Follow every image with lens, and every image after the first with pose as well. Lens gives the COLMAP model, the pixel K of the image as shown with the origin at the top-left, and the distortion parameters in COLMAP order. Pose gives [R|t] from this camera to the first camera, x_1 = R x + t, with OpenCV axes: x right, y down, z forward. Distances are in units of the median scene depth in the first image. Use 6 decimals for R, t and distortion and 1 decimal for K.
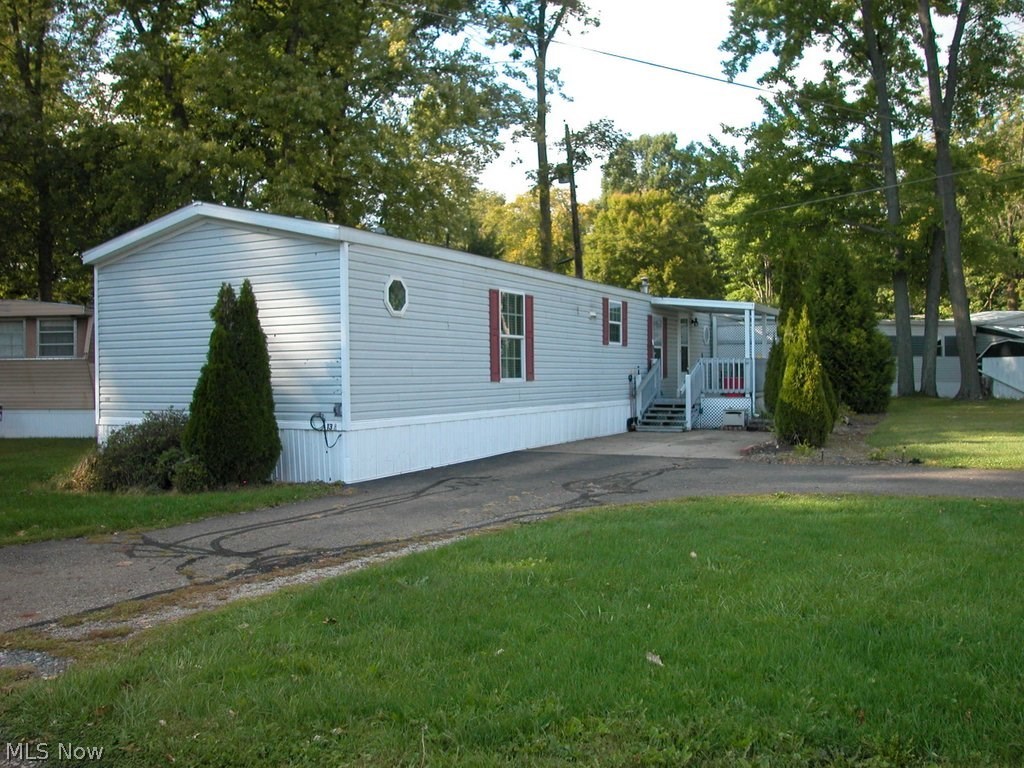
lens RADIAL K [[928.3, 0, 513.6], [0, 928.3, 387.5], [0, 0, 1]] dist [-0.067413, 0.009865]
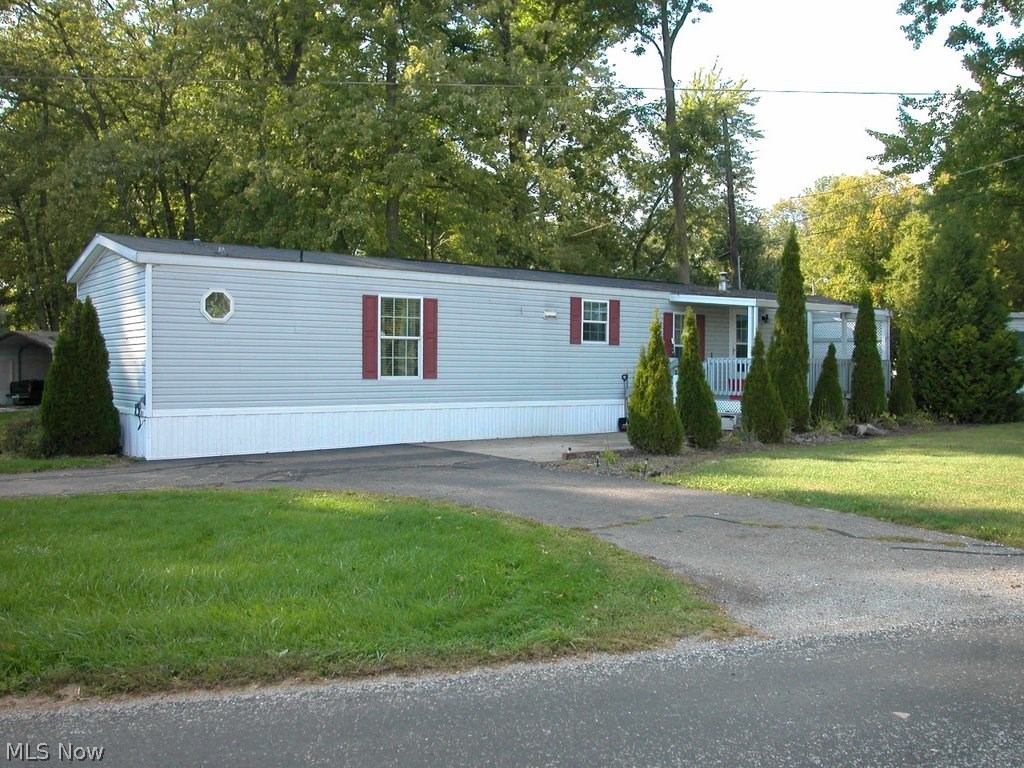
lens RADIAL K [[928.3, 0, 518.3], [0, 928.3, 381.5], [0, 0, 1]] dist [-0.067413, 0.009865]
pose [[0.904292, 0.019990, -0.426447, 0.454709], [-0.019197, 0.999797, 0.006159, -0.010124], [0.426483, 0.002617, 0.904492, 0.060044]]
